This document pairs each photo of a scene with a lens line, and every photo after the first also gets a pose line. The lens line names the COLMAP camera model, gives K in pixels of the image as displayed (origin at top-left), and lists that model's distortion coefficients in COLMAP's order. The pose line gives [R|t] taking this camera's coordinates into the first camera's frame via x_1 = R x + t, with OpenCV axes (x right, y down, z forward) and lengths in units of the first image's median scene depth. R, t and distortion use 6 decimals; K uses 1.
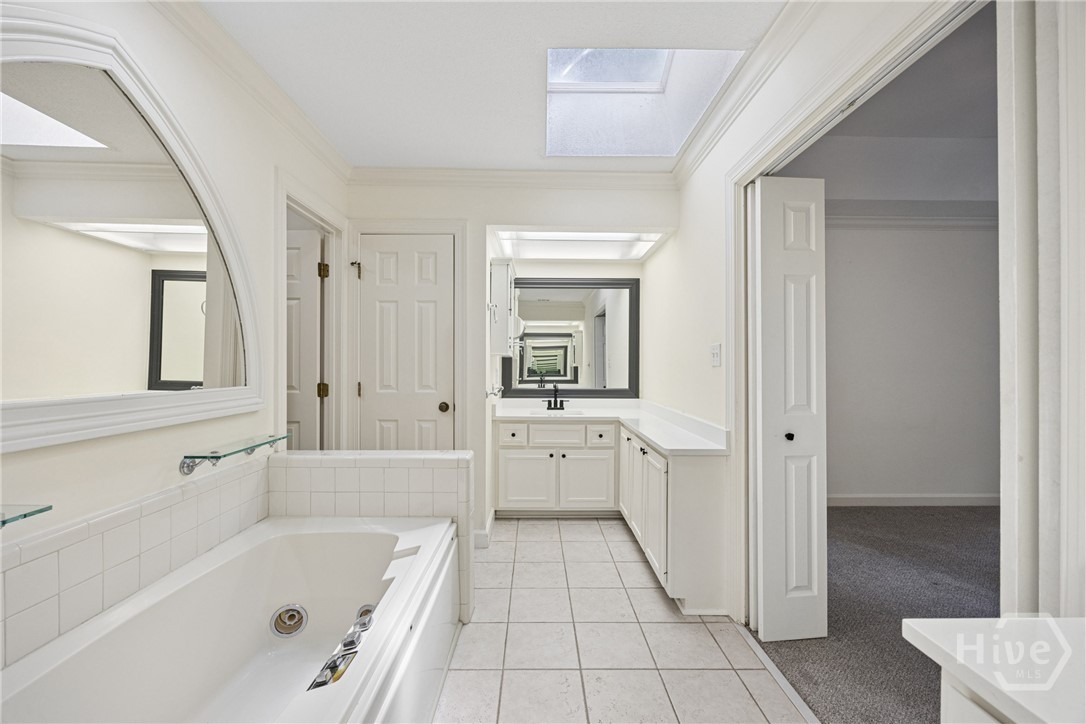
lens RADIAL K [[433.5, 0, 544.6], [0, 433.5, 361.2], [0, 0, 1]] dist [0.000390, 0.000048]
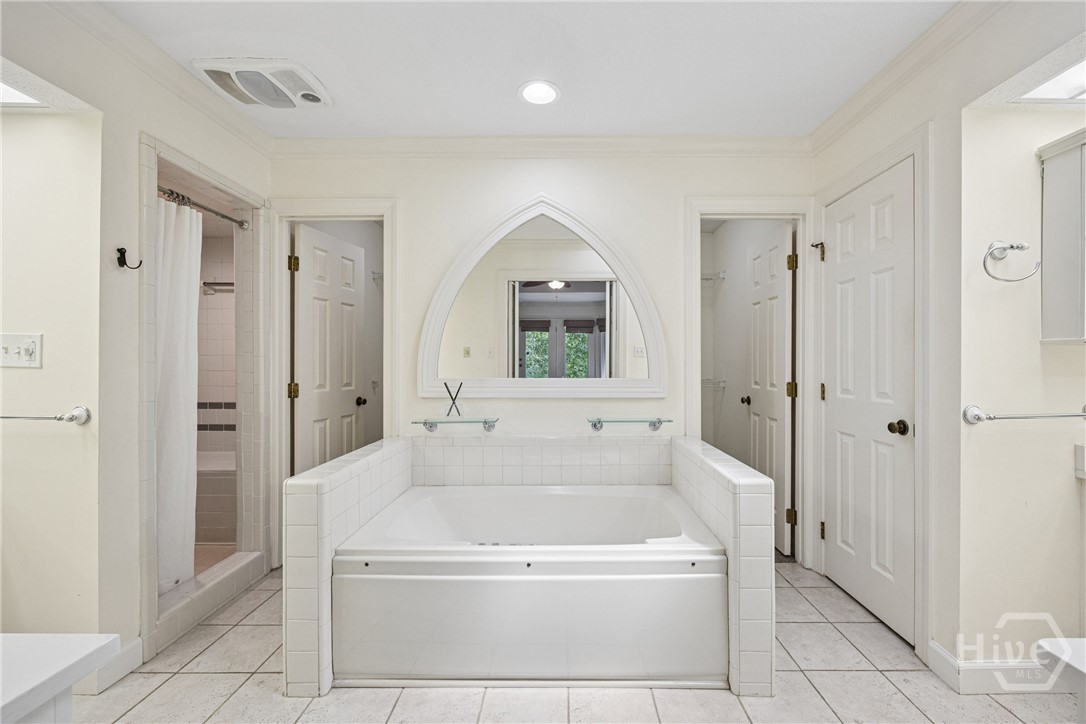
lens RADIAL K [[433.5, 0, 547.3], [0, 433.5, 362.0], [0, 0, 1]] dist [0.000390, 0.000048]
pose [[-0.043374, -0.003975, -0.999051, 0.438967], [0.003921, 0.999984, -0.004149, 0.007897], [0.999051, -0.004097, -0.043357, 0.498222]]
